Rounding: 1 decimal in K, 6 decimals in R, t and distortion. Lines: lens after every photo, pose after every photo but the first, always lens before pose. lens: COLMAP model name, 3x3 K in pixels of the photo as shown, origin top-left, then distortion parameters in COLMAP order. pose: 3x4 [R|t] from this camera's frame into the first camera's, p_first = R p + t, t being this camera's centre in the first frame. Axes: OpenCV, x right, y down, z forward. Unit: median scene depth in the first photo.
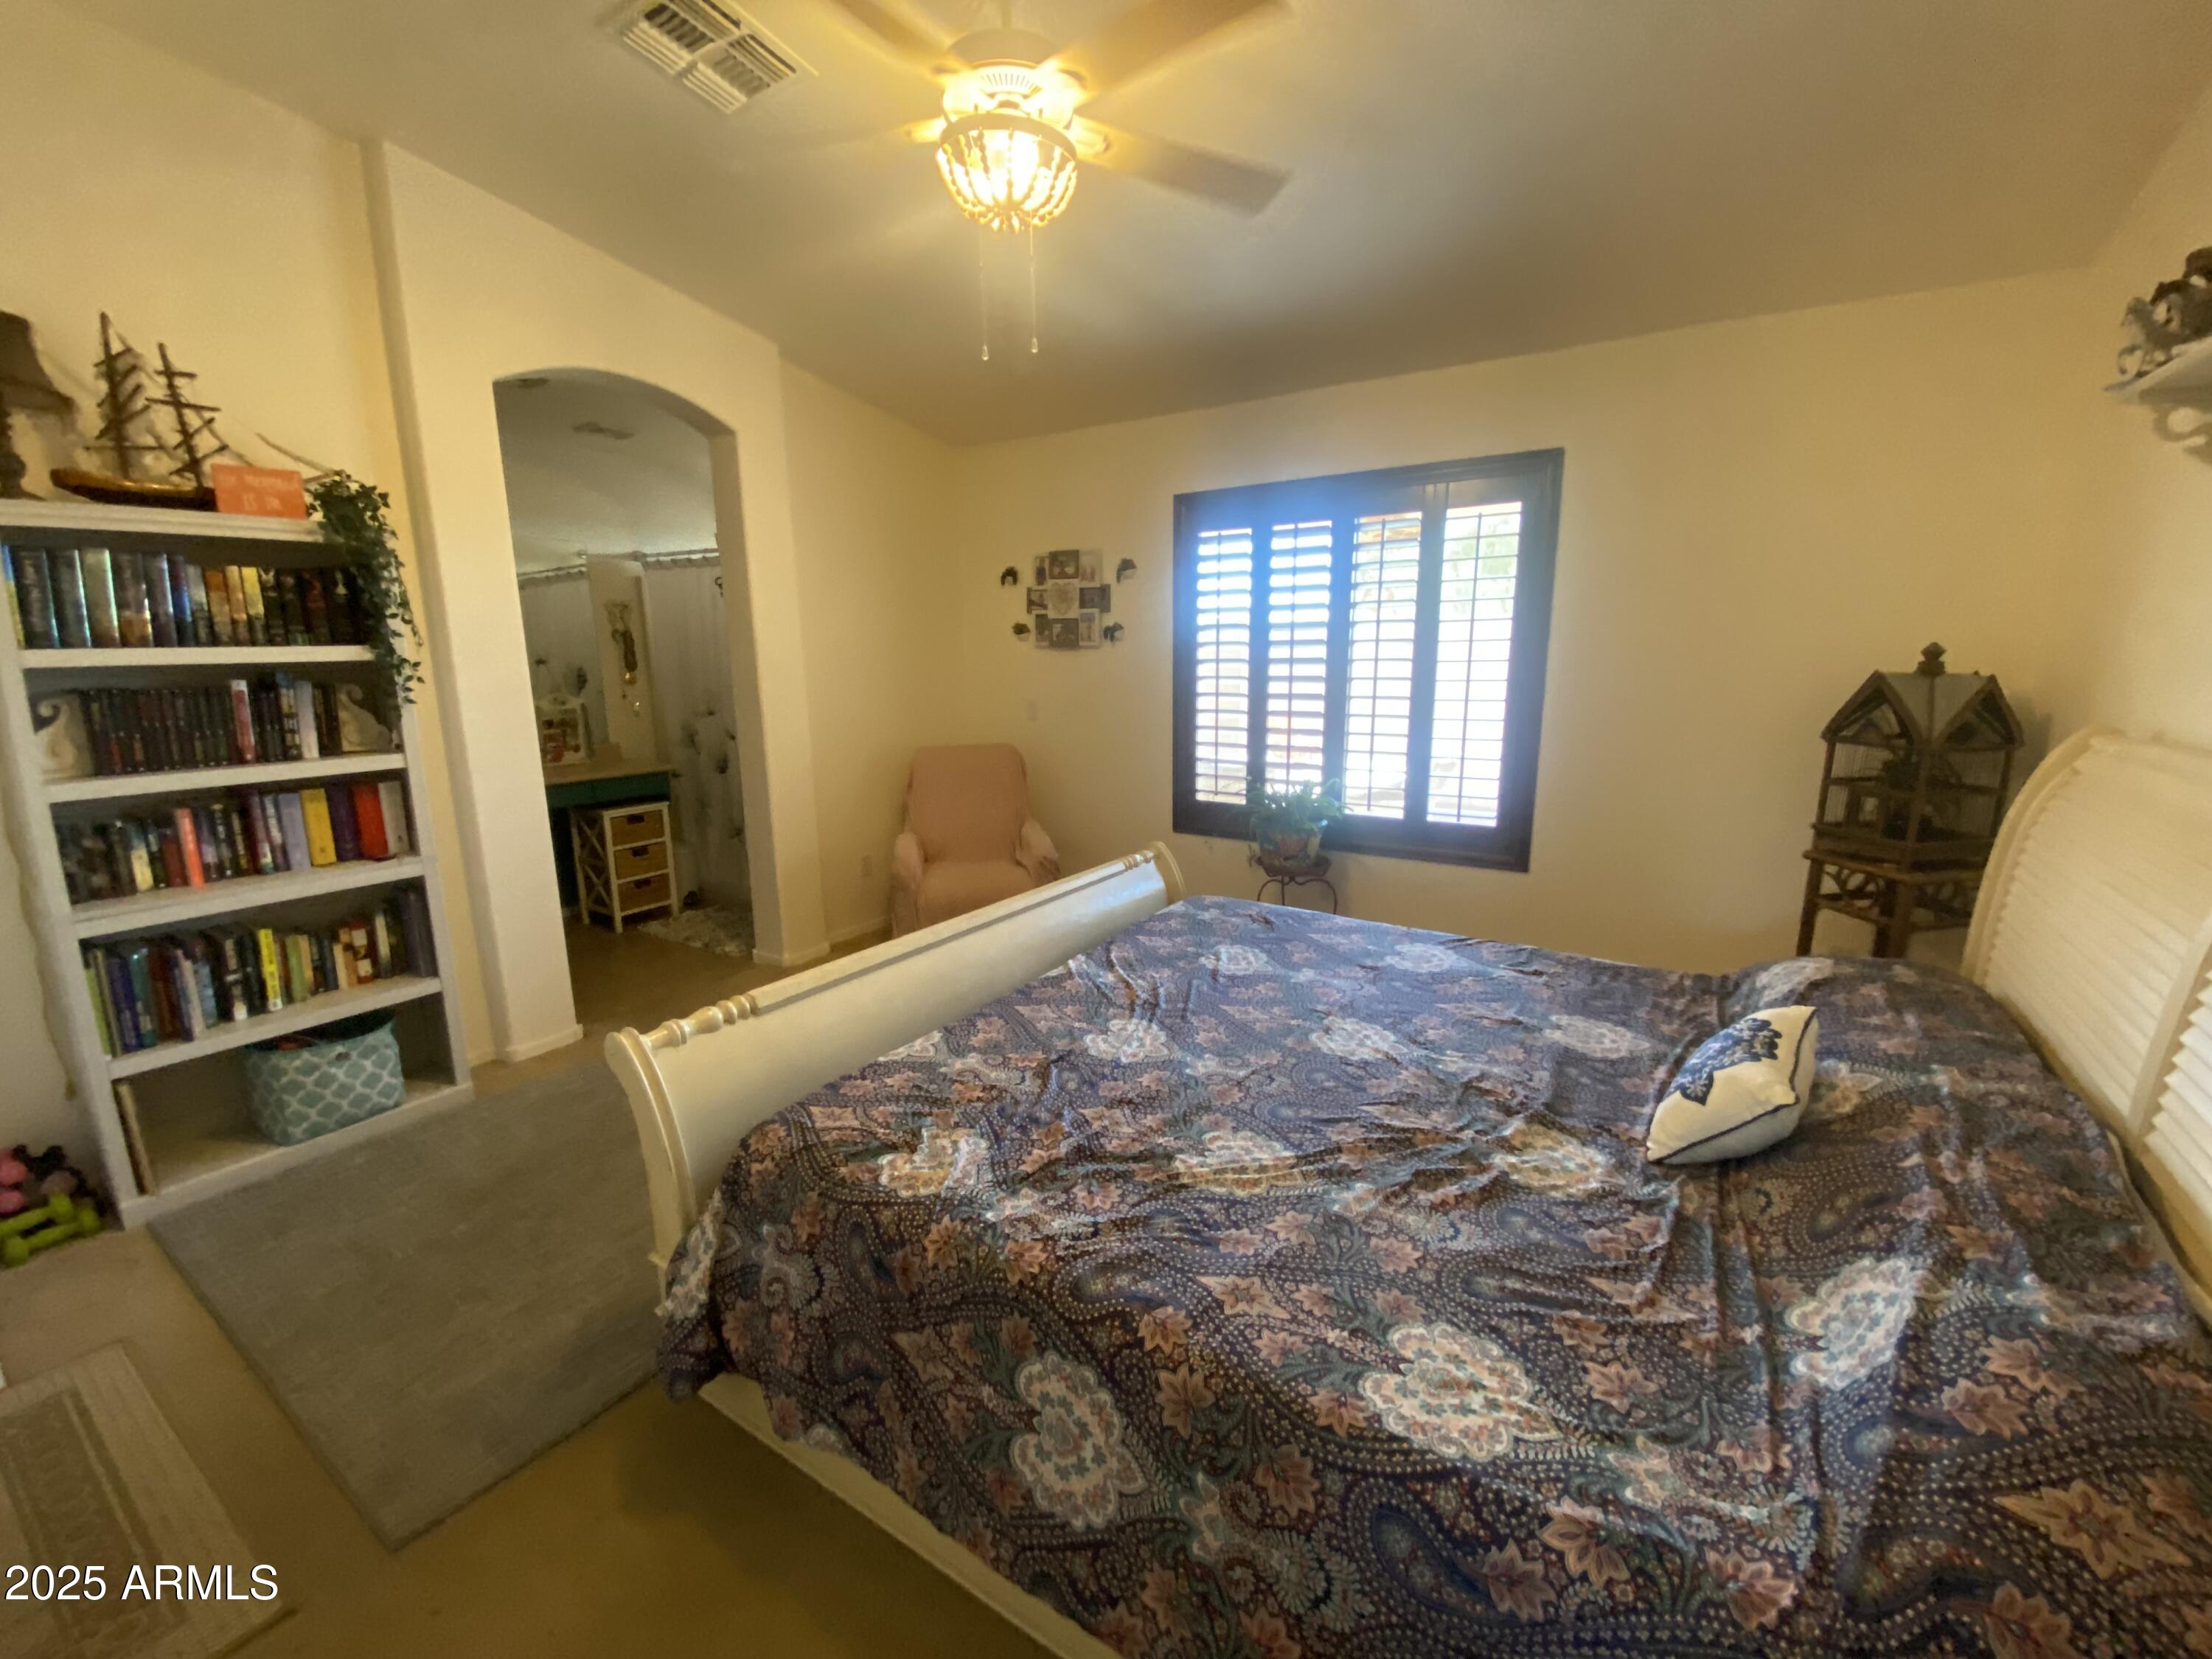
lens RADIAL K [[894.5, 0, 1112.0], [0, 894.5, 828.3], [0, 0, 1]] dist [0.024561, -0.022191]
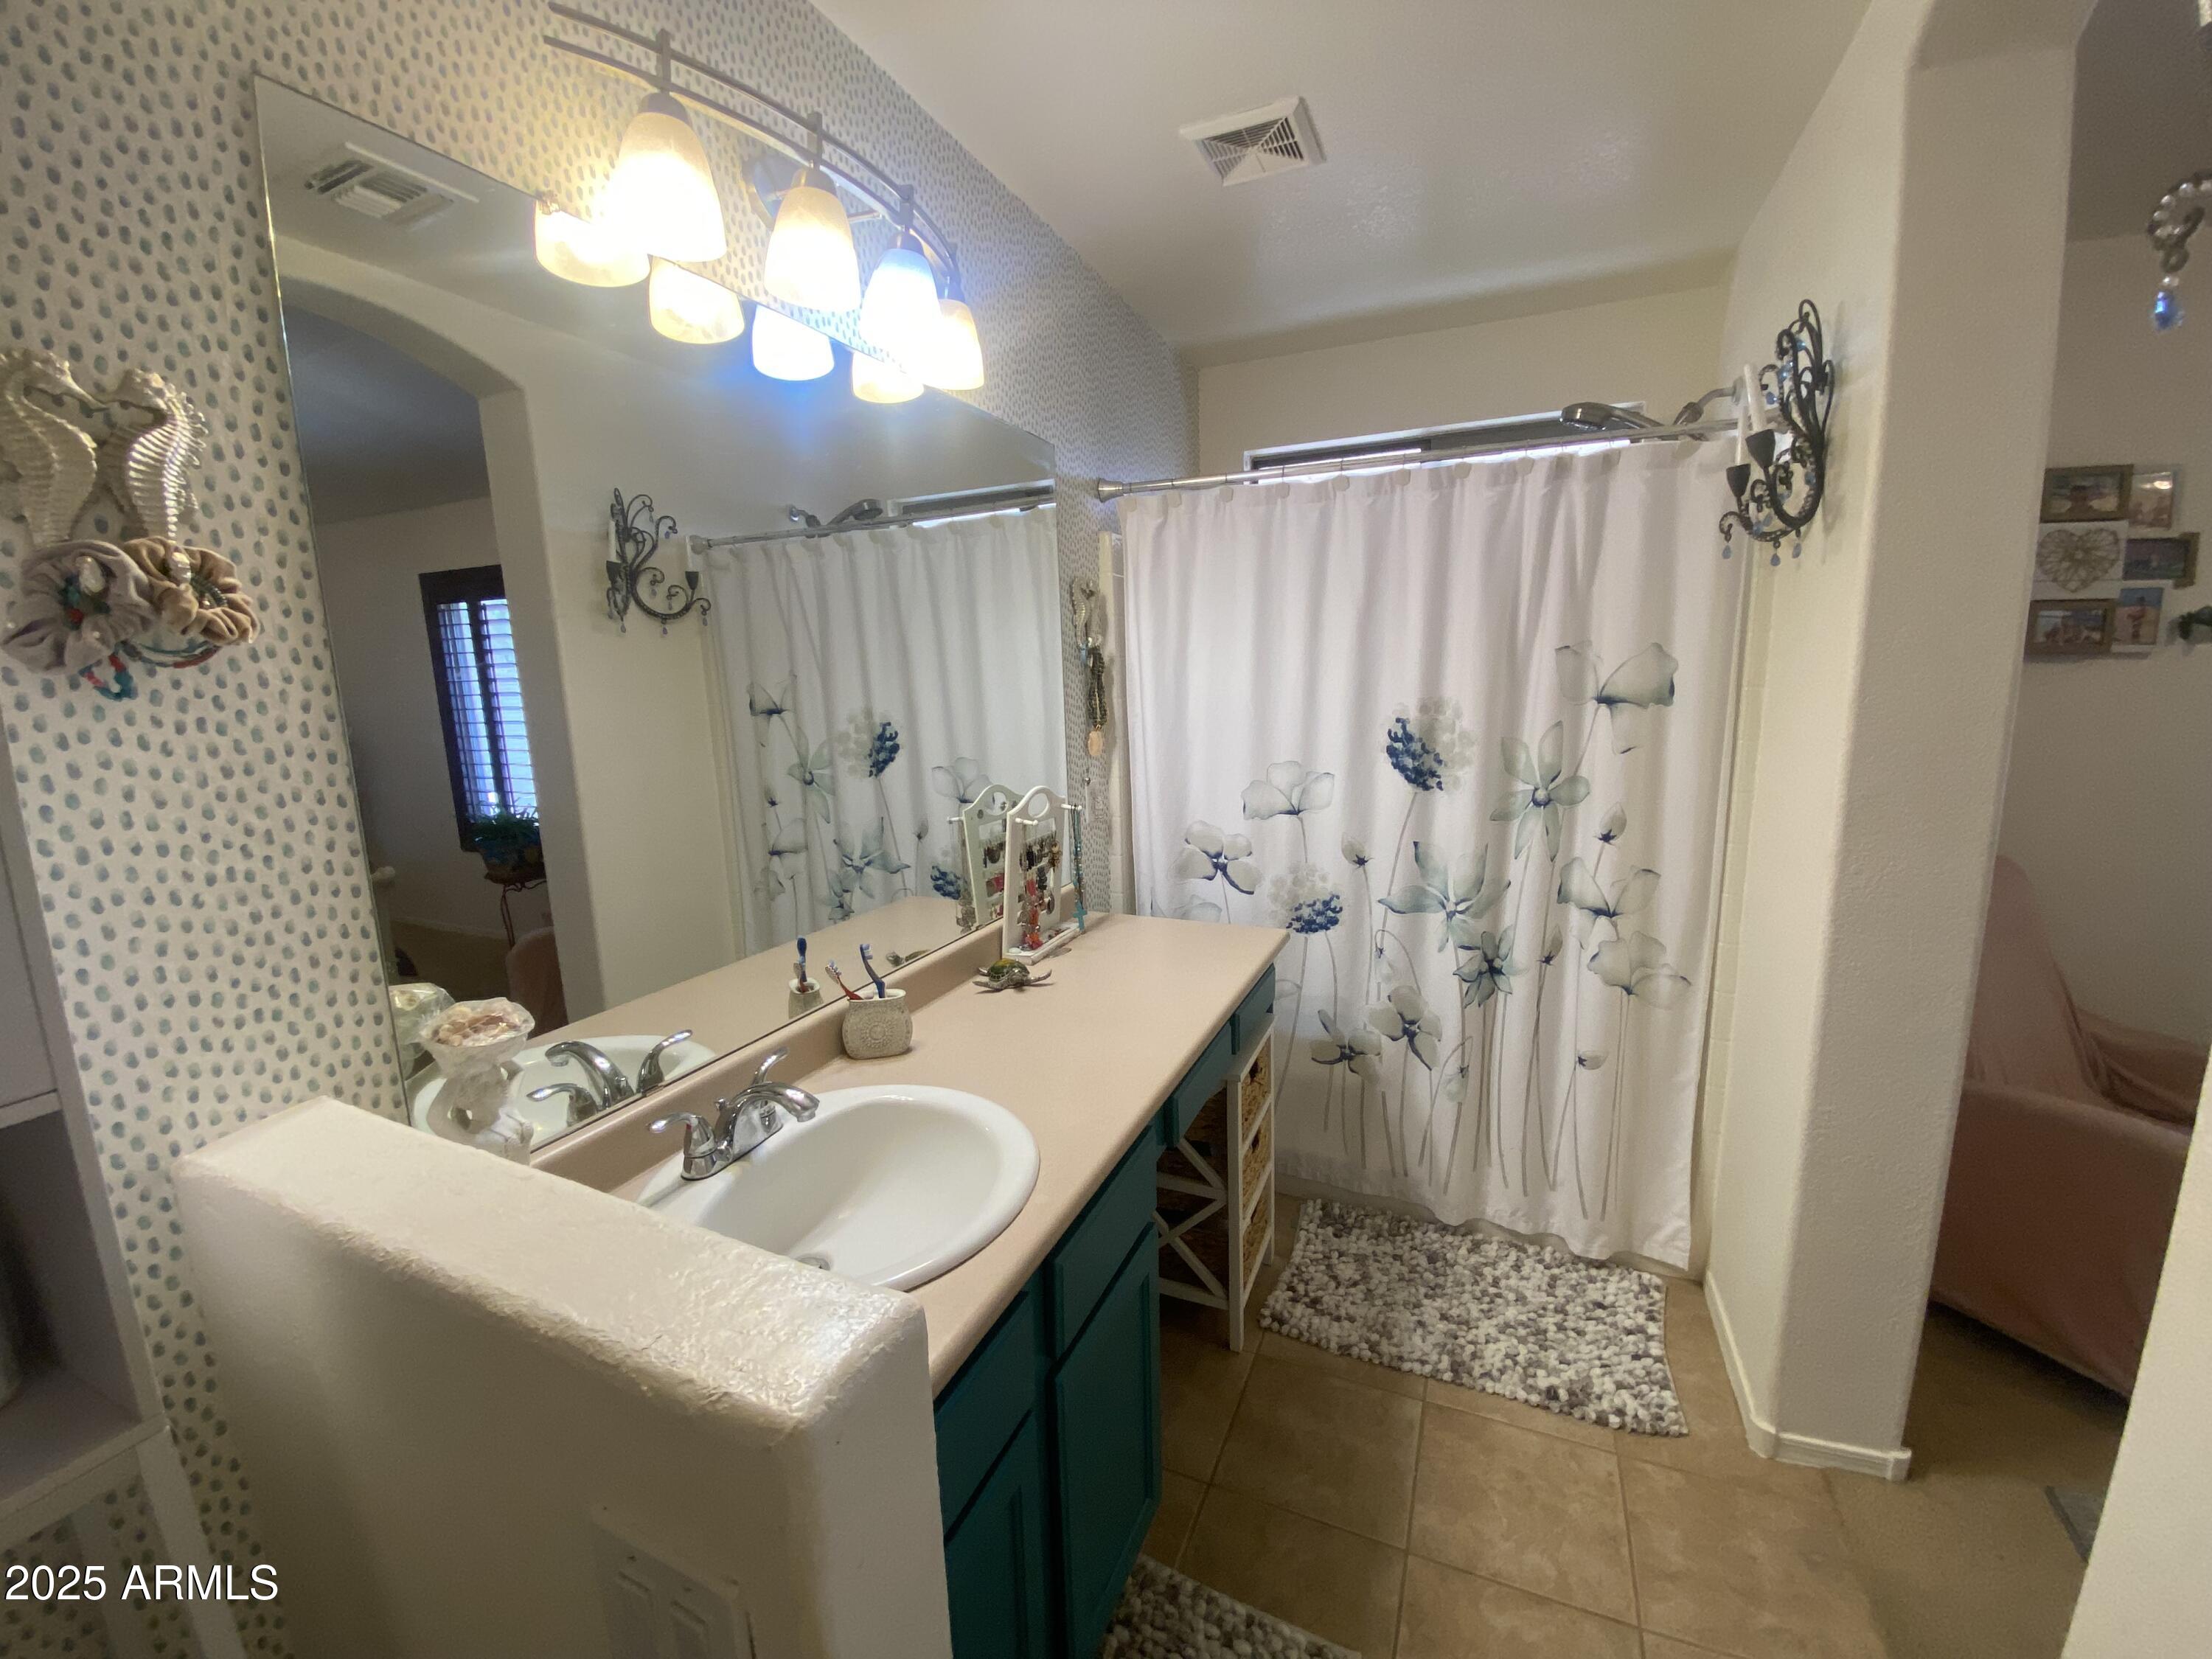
lens RADIAL K [[894.5, 0, 1112.0], [0, 894.5, 828.3], [0, 0, 1]] dist [0.024561, -0.022191]
pose [[0.988374, -0.043488, 0.145692, -1.171345], [0.047453, 0.998589, -0.023852, -0.210318], [-0.144449, 0.030488, 0.989042, 1.030595]]
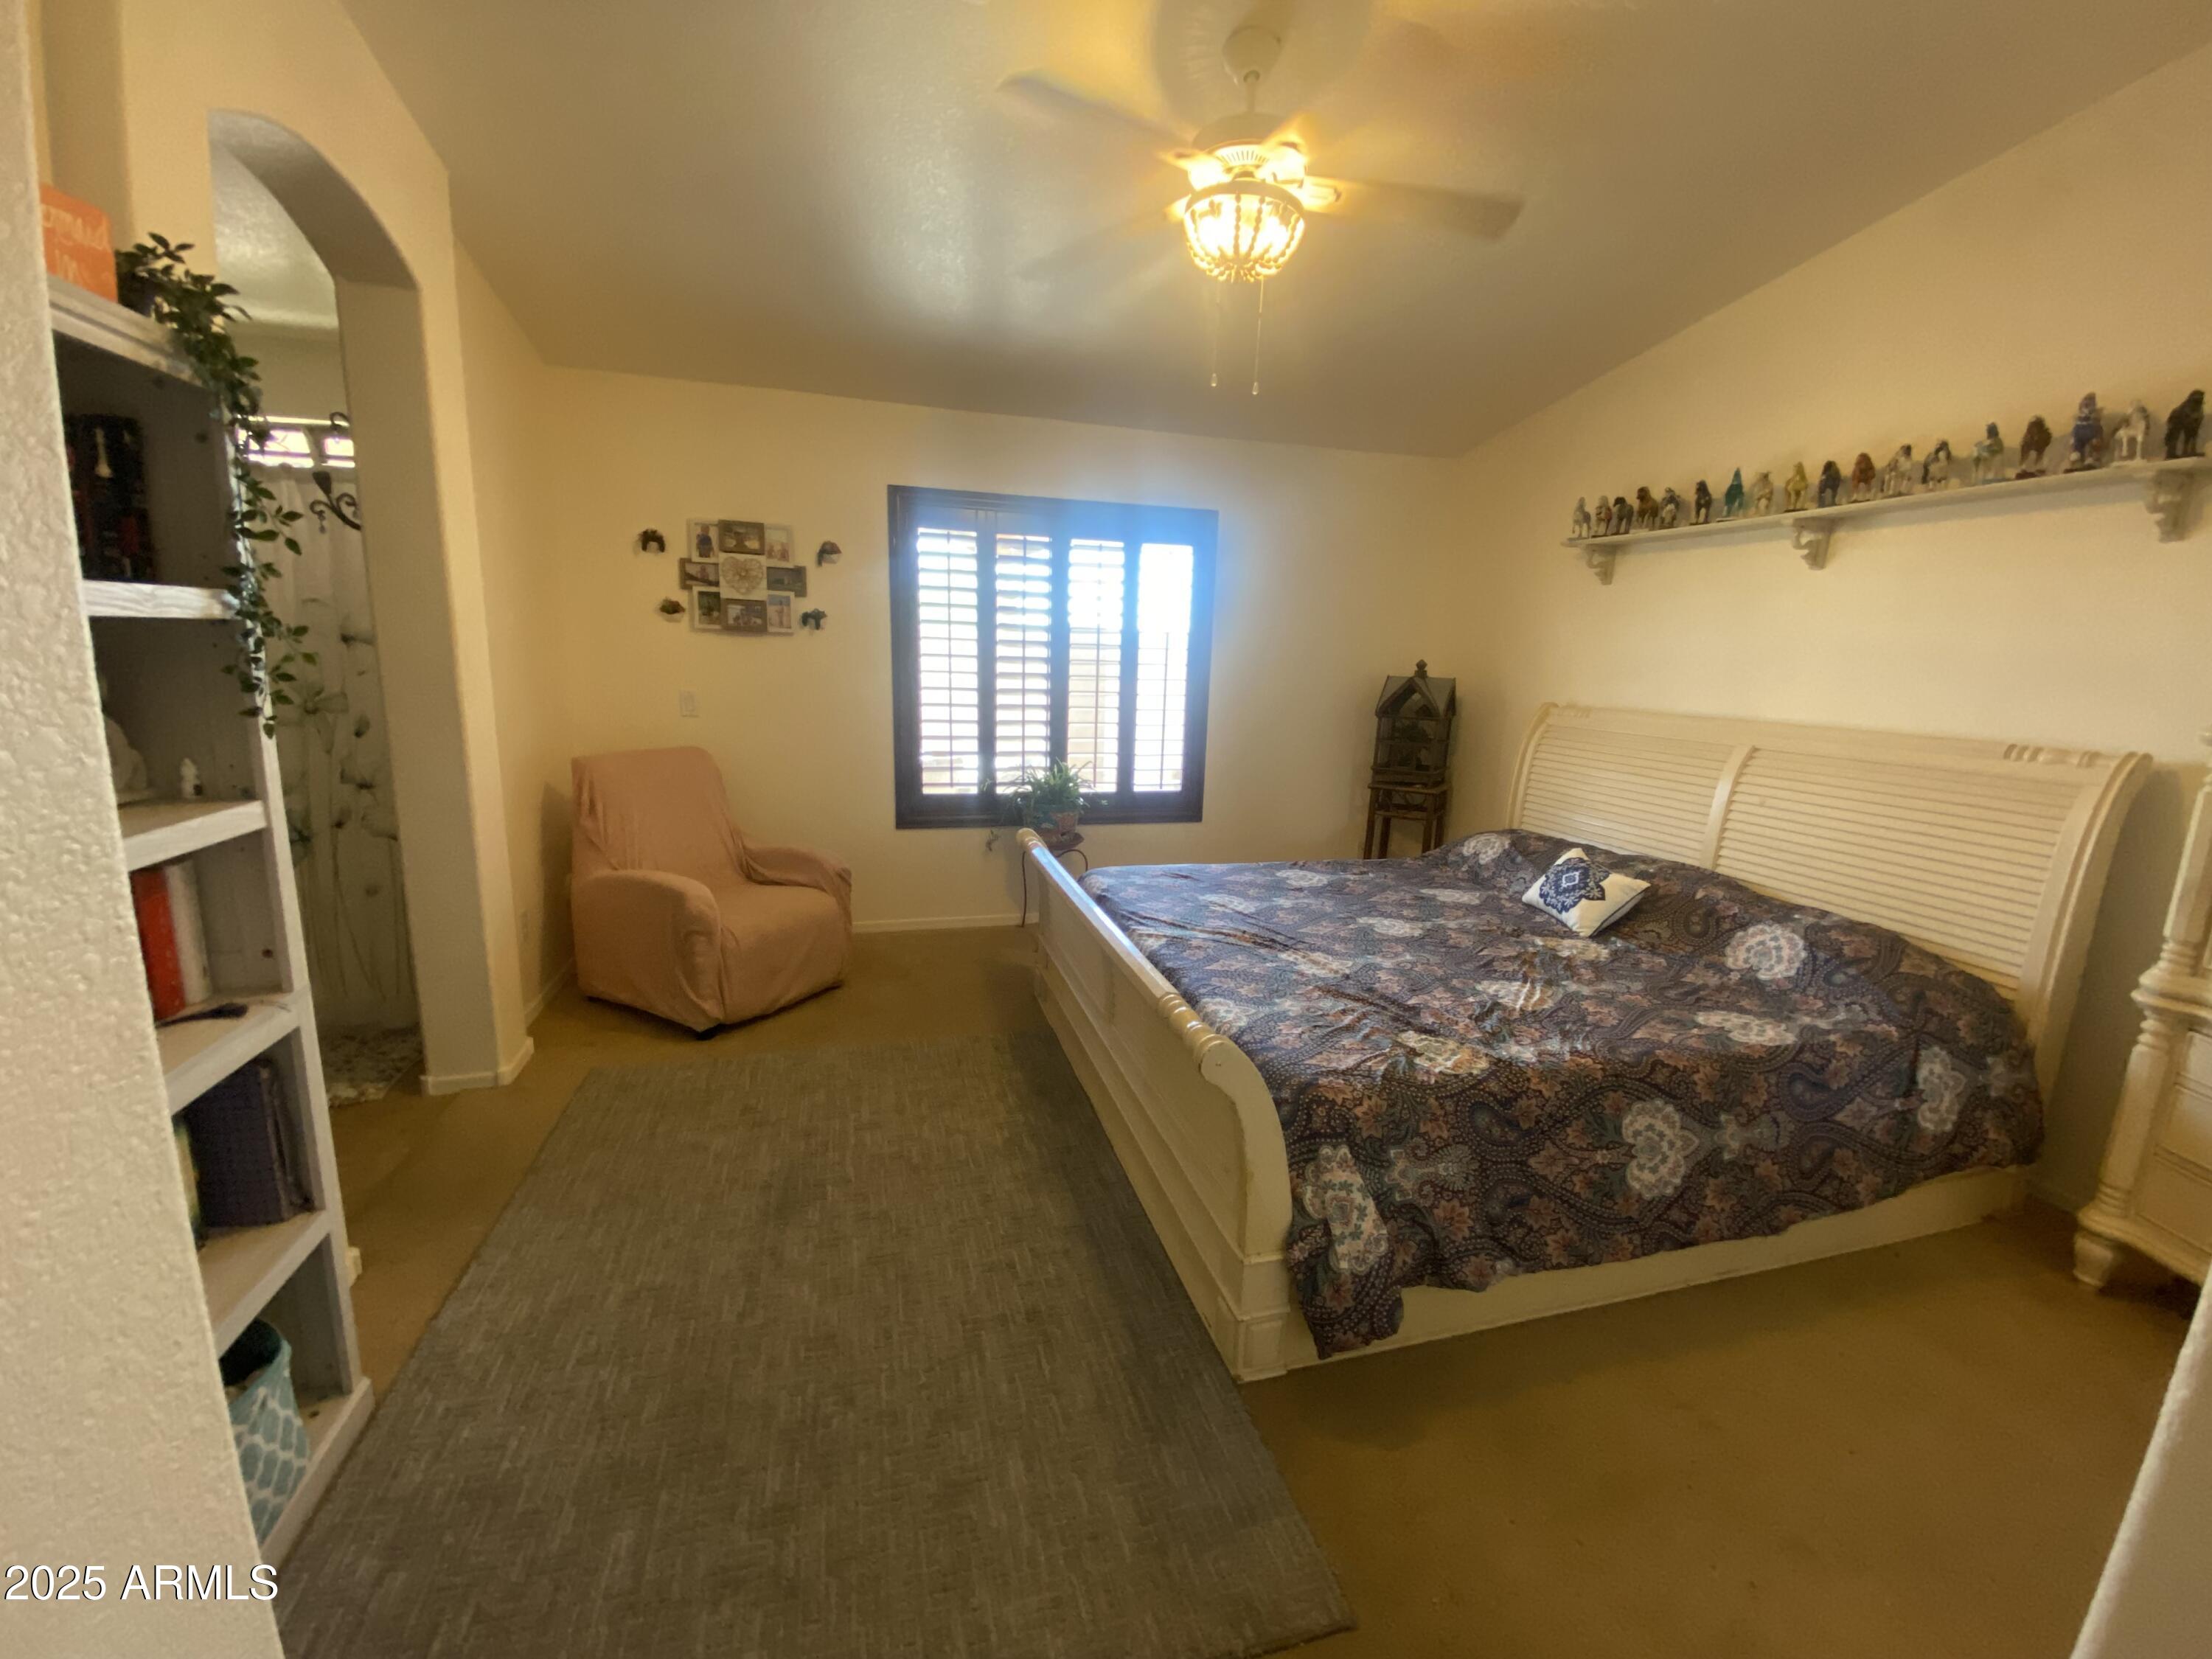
lens RADIAL K [[894.5, 0, 1112.0], [0, 894.5, 828.3], [0, 0, 1]] dist [0.024561, -0.022191]
pose [[0.656287, -0.113491, 0.745927, -0.867071], [0.110703, 0.992407, 0.053593, -0.039261], [-0.746346, 0.047404, 0.663868, 0.298084]]
